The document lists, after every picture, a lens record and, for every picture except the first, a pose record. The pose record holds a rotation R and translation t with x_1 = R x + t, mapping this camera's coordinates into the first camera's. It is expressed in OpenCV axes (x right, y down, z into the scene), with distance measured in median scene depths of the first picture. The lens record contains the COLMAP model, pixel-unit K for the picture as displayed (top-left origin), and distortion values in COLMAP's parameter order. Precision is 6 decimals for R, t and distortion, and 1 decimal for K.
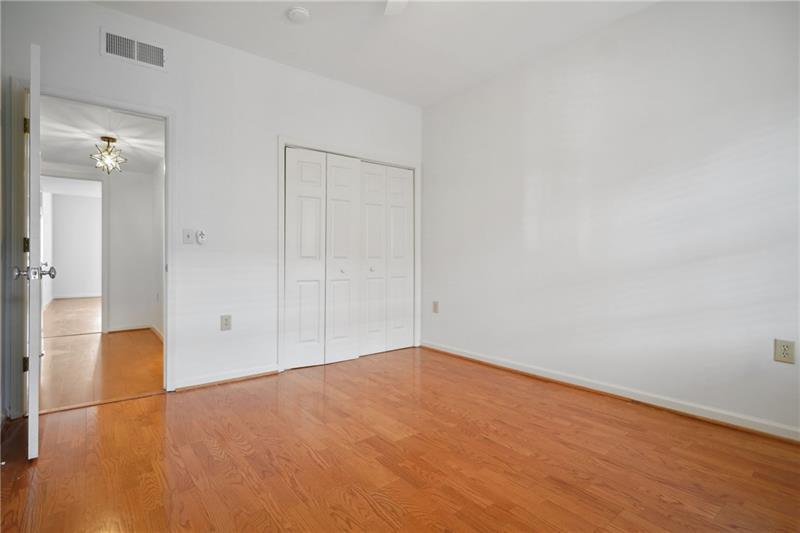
lens RADIAL K [[391.2, 0, 399.9], [0, 391.2, 265.7], [0, 0, 1]] dist [-0.004771, 0.001965]
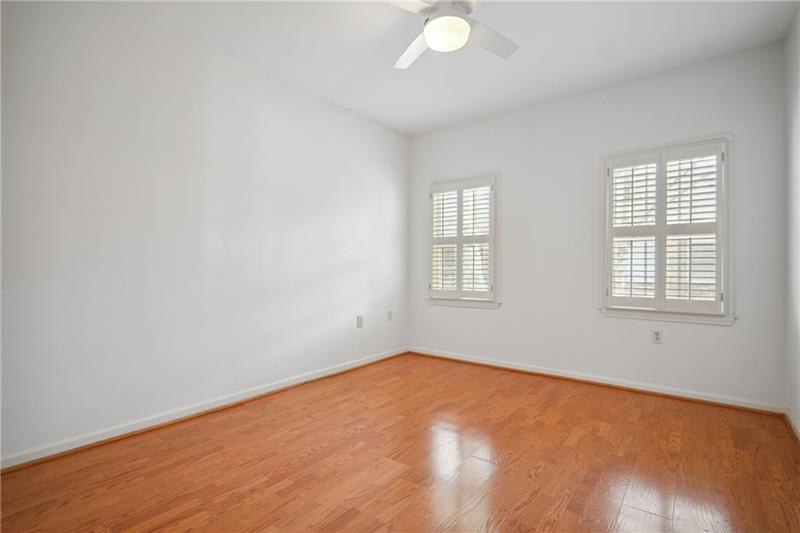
lens RADIAL K [[391.2, 0, 400.3], [0, 391.2, 268.7], [0, 0, 1]] dist [-0.004771, 0.001965]
pose [[-0.255863, 0.004783, 0.966701, -0.826422], [0.013830, 0.999904, -0.001286, -0.035631], [-0.966614, 0.013040, -0.255904, 1.105217]]
